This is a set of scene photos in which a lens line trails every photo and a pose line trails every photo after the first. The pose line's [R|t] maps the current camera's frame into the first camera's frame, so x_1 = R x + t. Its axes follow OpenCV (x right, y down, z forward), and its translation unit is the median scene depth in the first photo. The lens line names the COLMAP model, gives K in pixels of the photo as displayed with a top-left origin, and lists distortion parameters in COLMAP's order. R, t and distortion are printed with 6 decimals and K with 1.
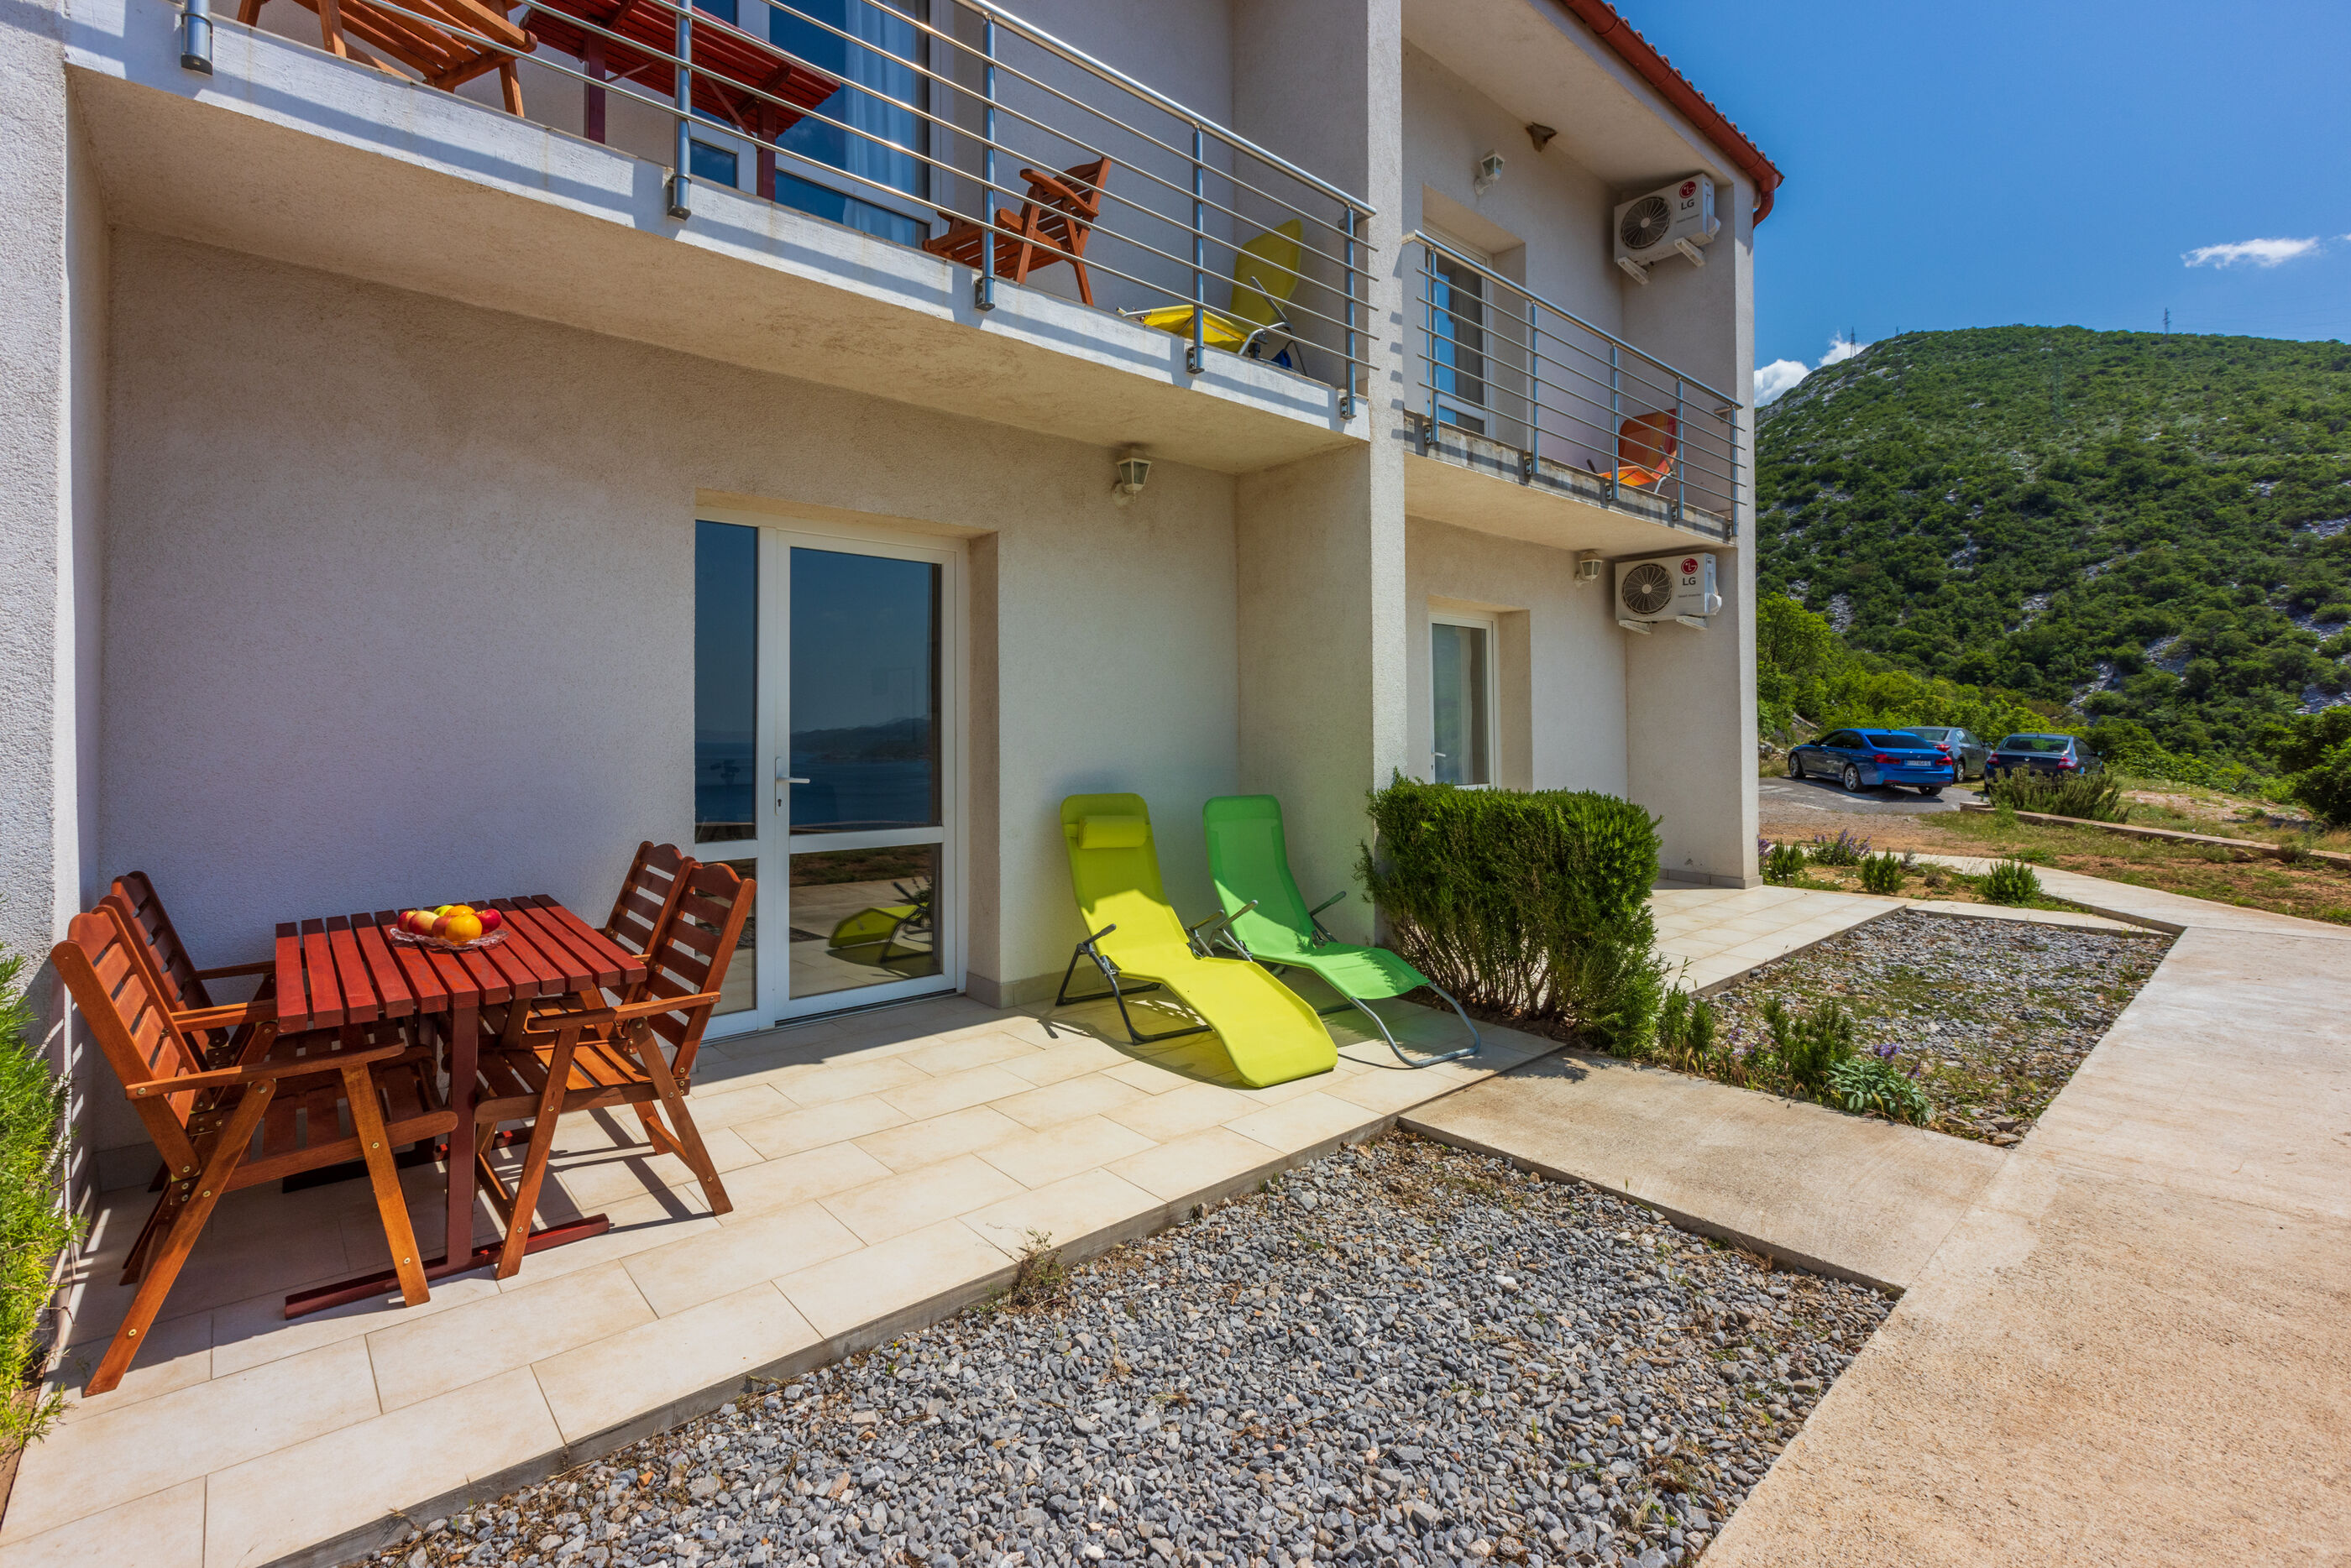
lens RADIAL K [[1053.0, 0, 1181.8], [0, 1053.0, 715.0], [0, 0, 1]] dist [-0.000550, -0.000088]
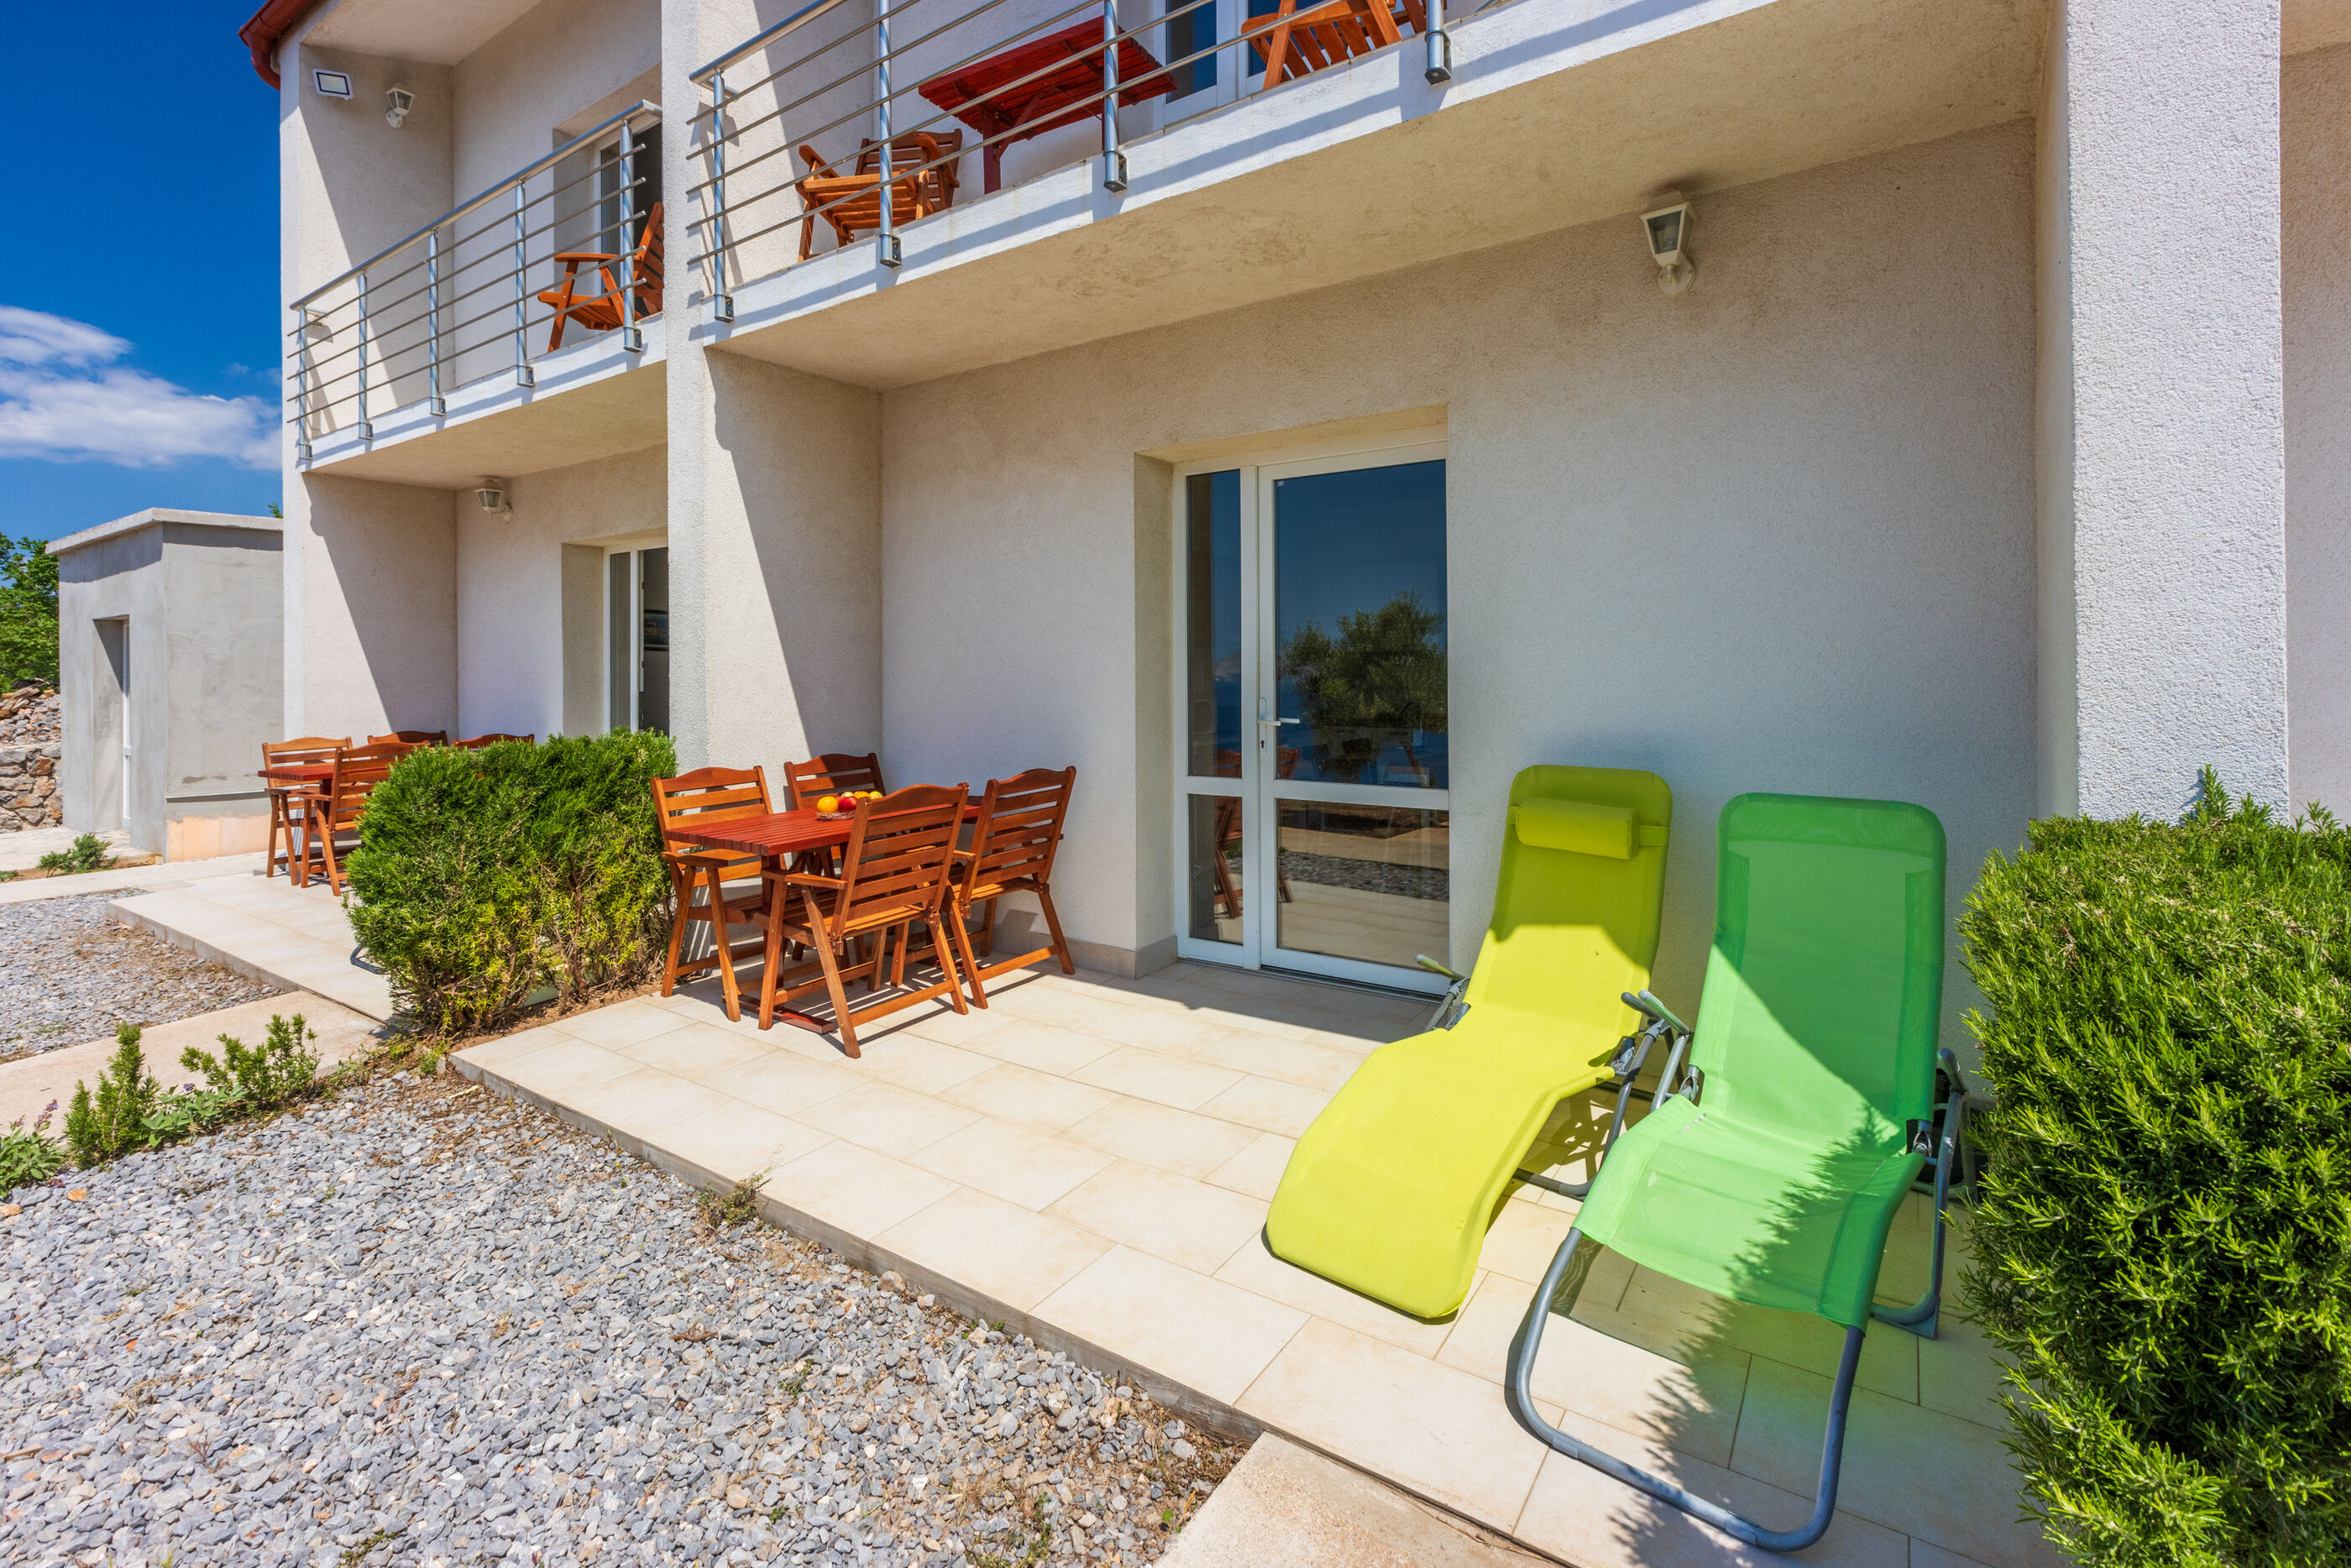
lens RADIAL K [[1057.2, 0, 1164.3], [0, 1057.2, 679.4], [0, 0, 1]] dist [0.001522, -0.000111]
pose [[0.230858, 0.005362, -0.972973, 0.624521], [0.023063, 0.999674, 0.010982, 0.010708], [0.972714, -0.024975, 0.230659, 0.766618]]
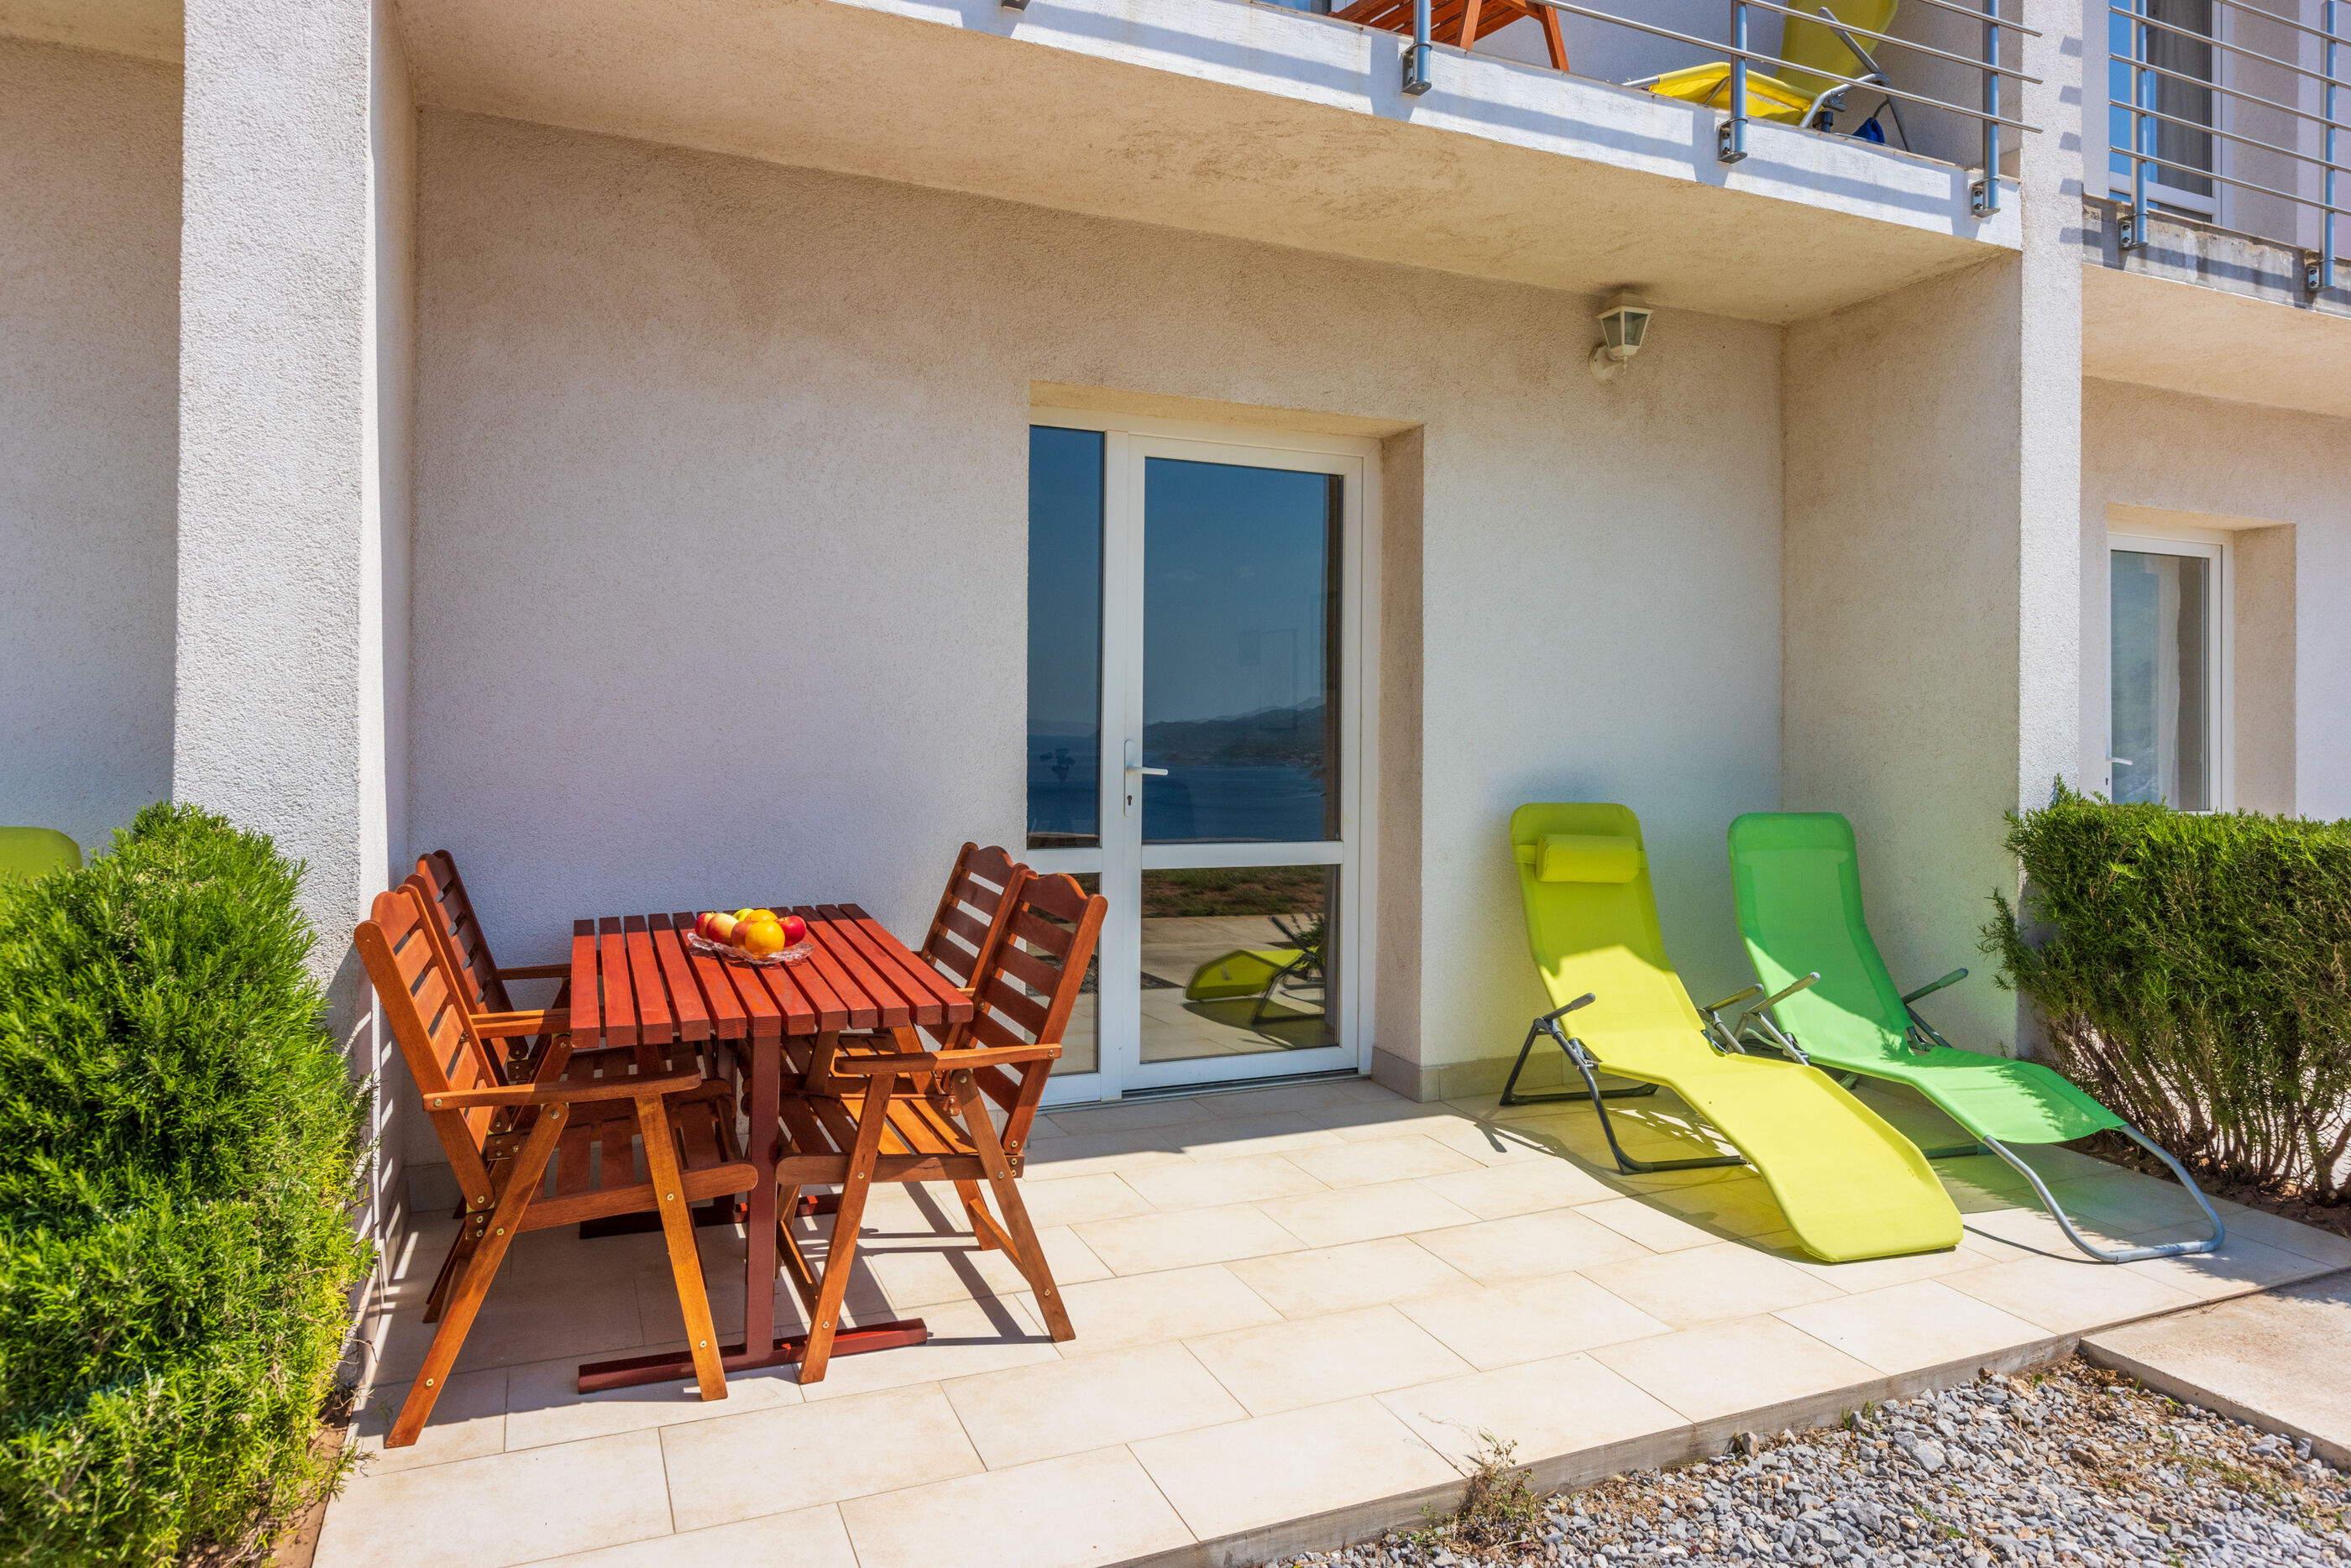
lens RADIAL K [[1432.1, 0, 1178.5], [0, 1432.1, 734.4], [0, 0, 1]] dist [-0.007078, 0.001656]
pose [[0.948906, 0.014536, -0.315224, -0.031930], [-0.008217, 0.999738, 0.021364, 0.015860], [0.315452, -0.017683, 0.948777, 0.051318]]
